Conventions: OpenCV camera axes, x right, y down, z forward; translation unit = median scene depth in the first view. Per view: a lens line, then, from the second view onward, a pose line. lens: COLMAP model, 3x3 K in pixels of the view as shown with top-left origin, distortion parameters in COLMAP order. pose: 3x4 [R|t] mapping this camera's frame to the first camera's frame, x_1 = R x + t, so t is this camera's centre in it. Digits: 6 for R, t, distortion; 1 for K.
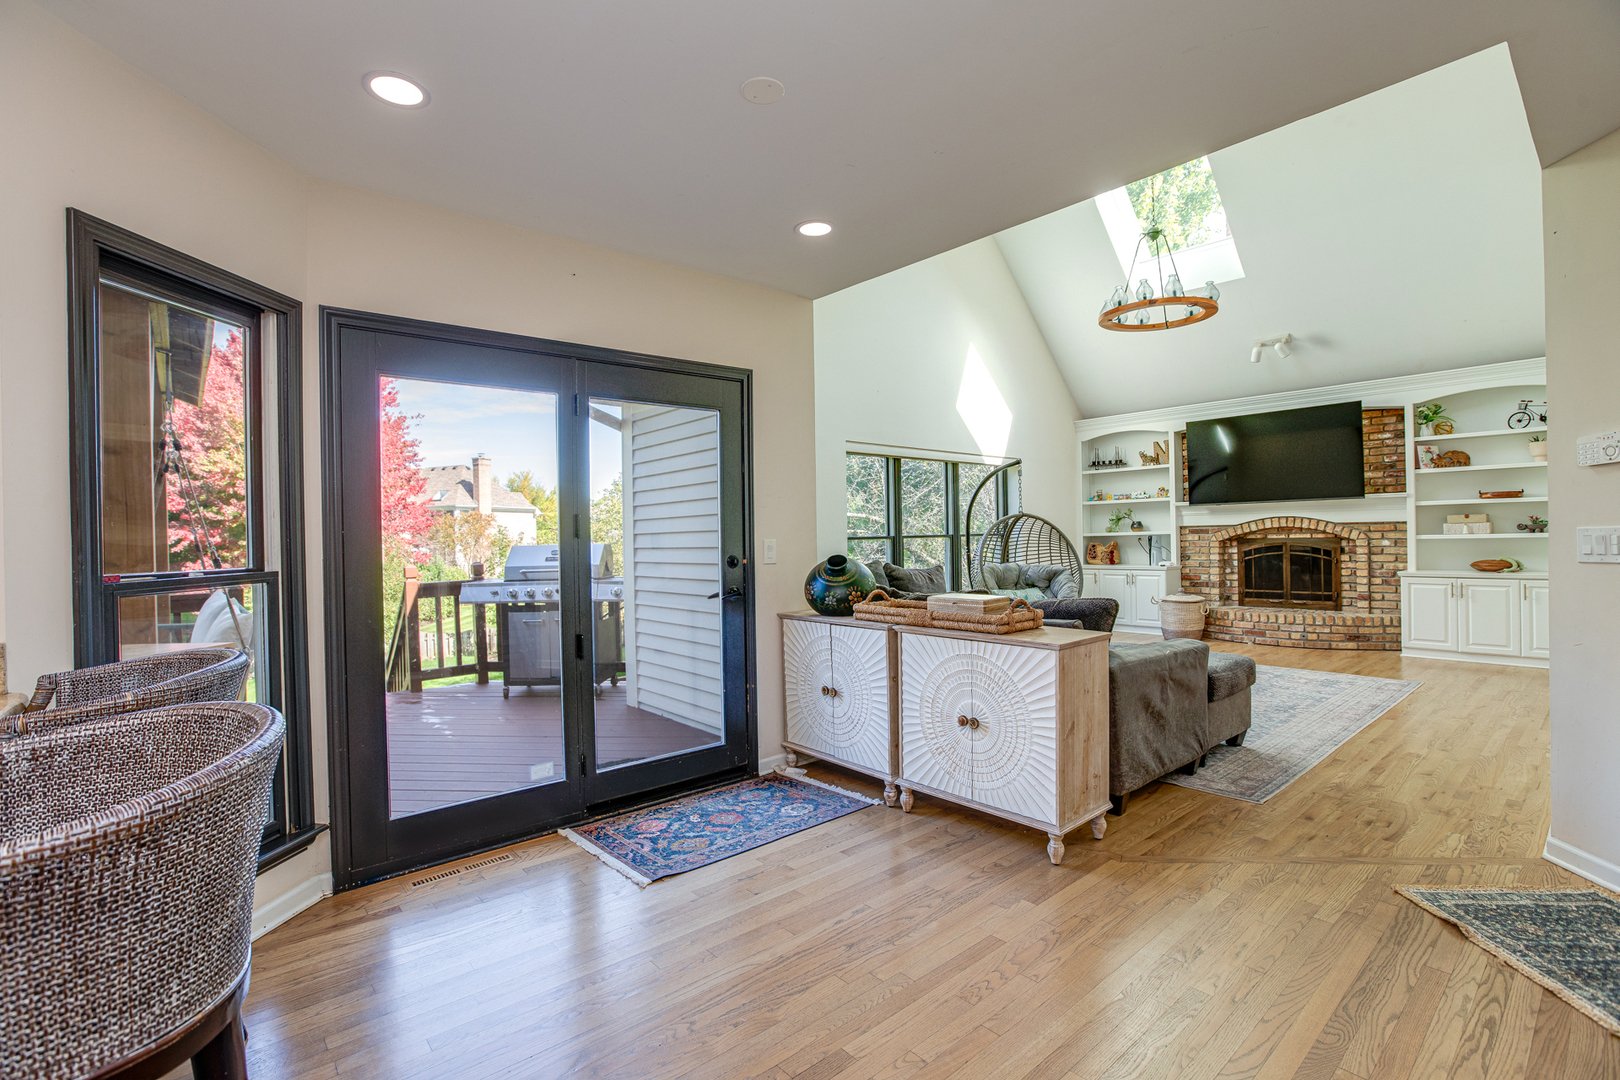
lens RADIAL K [[733.6, 0, 870.4], [0, 733.6, 533.2], [0, 0, 1]] dist [-0.021404, 0.001363]
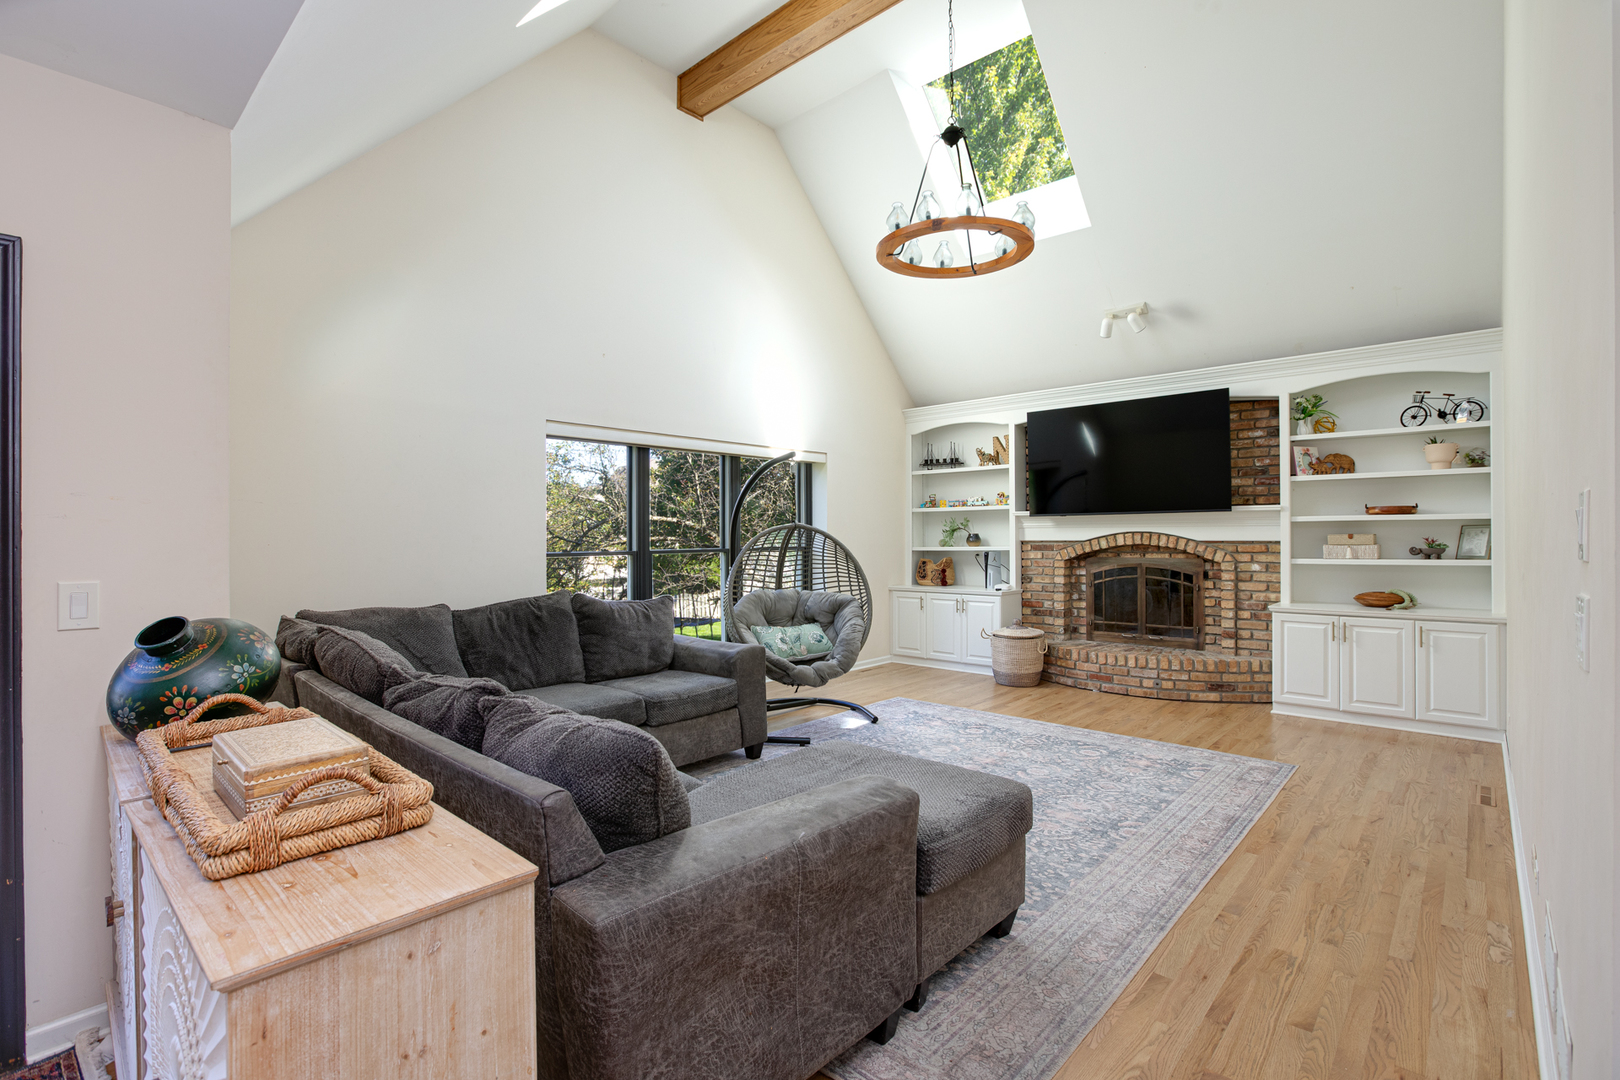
lens RADIAL K [[733.6, 0, 870.4], [0, 733.6, 533.2], [0, 0, 1]] dist [-0.021404, 0.001363]
pose [[0.992409, 0.013746, 0.122214, 0.187724], [-0.013402, 0.999904, -0.003633, -0.015414], [-0.122252, 0.001968, 0.992497, 0.251143]]
